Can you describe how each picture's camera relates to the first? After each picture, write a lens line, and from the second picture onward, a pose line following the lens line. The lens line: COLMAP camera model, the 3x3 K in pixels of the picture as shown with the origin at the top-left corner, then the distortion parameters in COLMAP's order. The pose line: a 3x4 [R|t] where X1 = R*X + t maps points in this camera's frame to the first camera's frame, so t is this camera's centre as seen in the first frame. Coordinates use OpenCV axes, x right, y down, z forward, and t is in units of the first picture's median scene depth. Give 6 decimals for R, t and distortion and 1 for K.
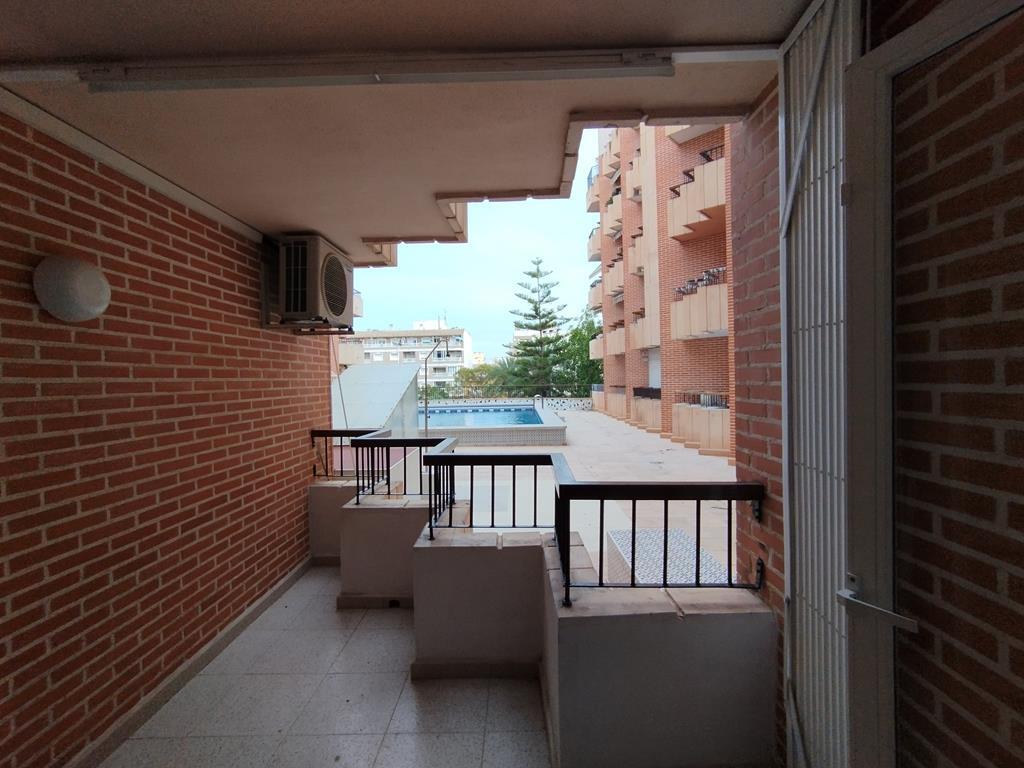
lens RADIAL K [[466.7, 0, 513.2], [0, 466.7, 387.9], [0, 0, 1]] dist [-0.036060, 0.019493]
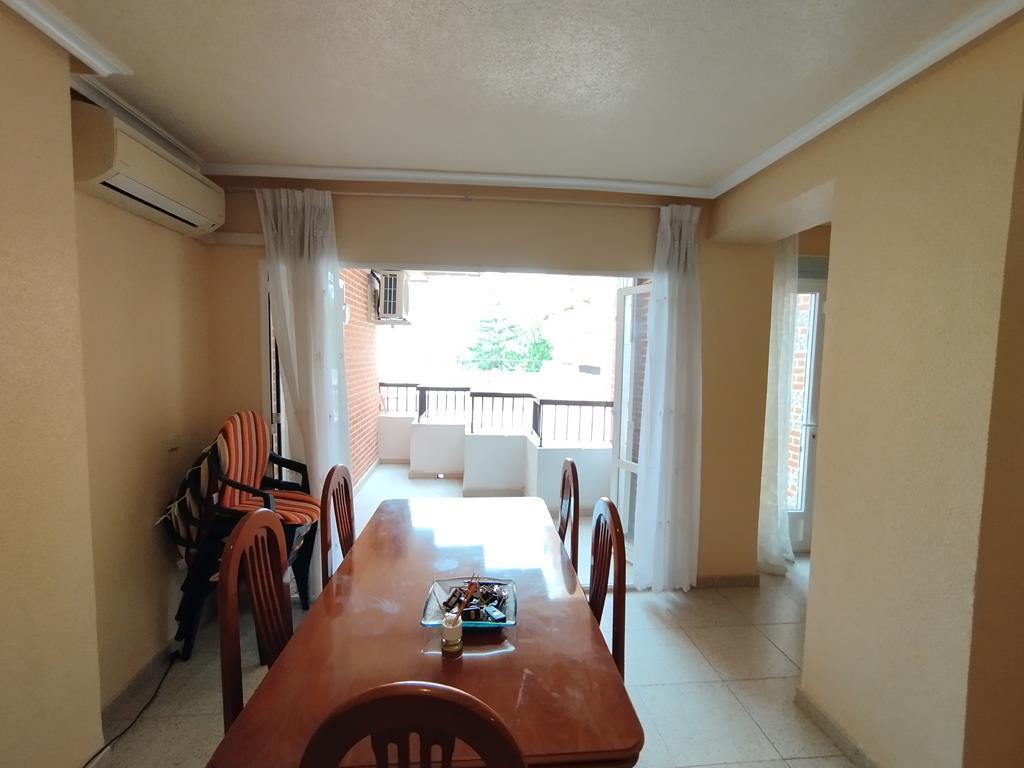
lens RADIAL K [[466.7, 0, 513.2], [0, 466.7, 387.9], [0, 0, 1]] dist [-0.036060, 0.019493]
pose [[0.993710, 0.025687, 0.109000, -0.162583], [-0.031511, 0.998147, 0.052055, 0.011226], [-0.107461, -0.055162, 0.992678, -0.758448]]
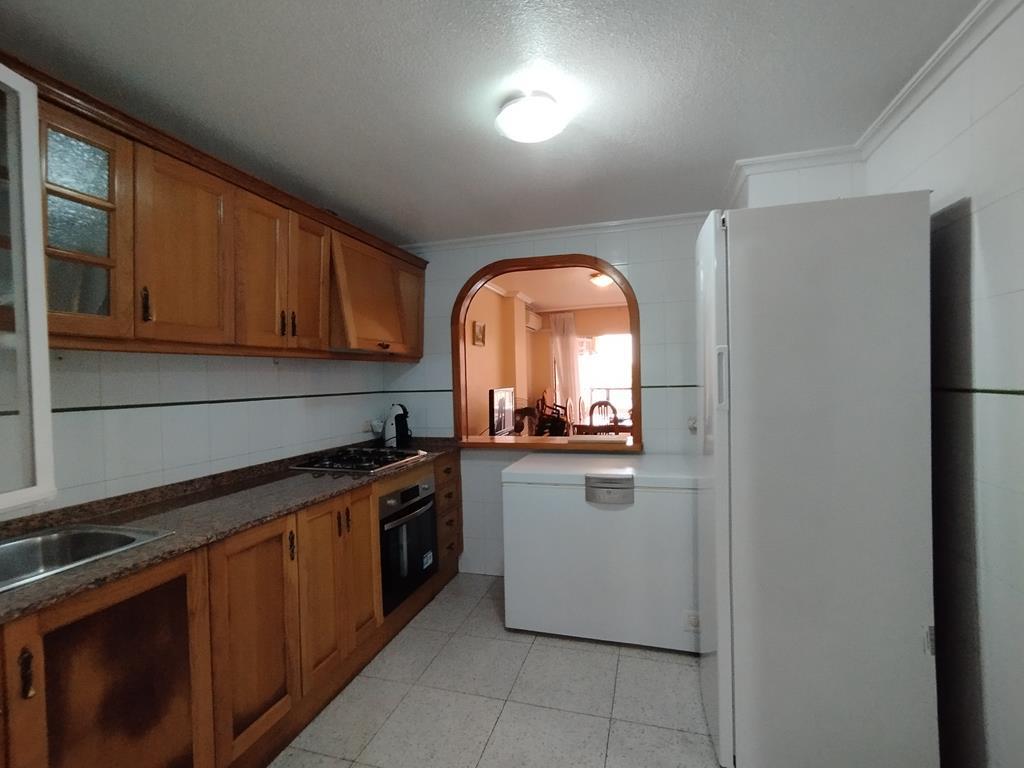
lens RADIAL K [[466.7, 0, 513.2], [0, 466.7, 387.9], [0, 0, 1]] dist [-0.036060, 0.019493]
pose [[0.957894, 0.000096, -0.287123, 0.142076], [0.001784, 0.999979, 0.006289, 0.171907], [0.287118, -0.006537, 0.957873, -3.741415]]
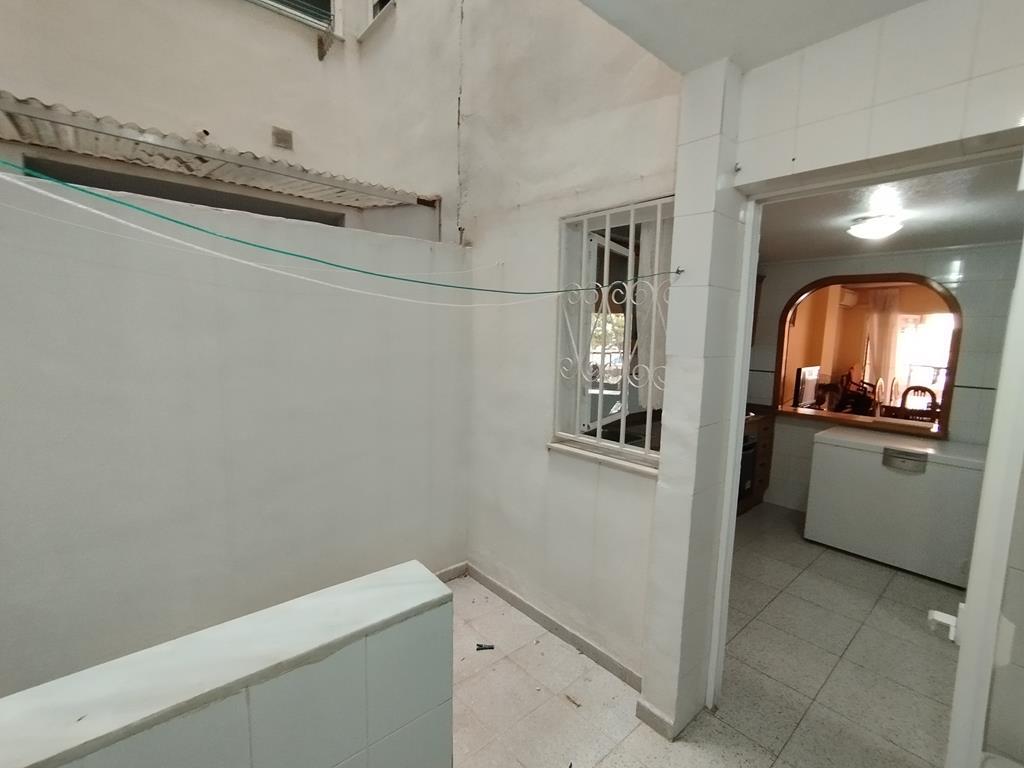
lens RADIAL K [[466.7, 0, 513.2], [0, 466.7, 387.9], [0, 0, 1]] dist [-0.036060, 0.019493]
pose [[0.658112, 0.127845, -0.741987, 0.332883], [-0.050293, 0.990742, 0.126099, 0.023867], [0.751239, -0.045670, 0.658449, -4.835630]]
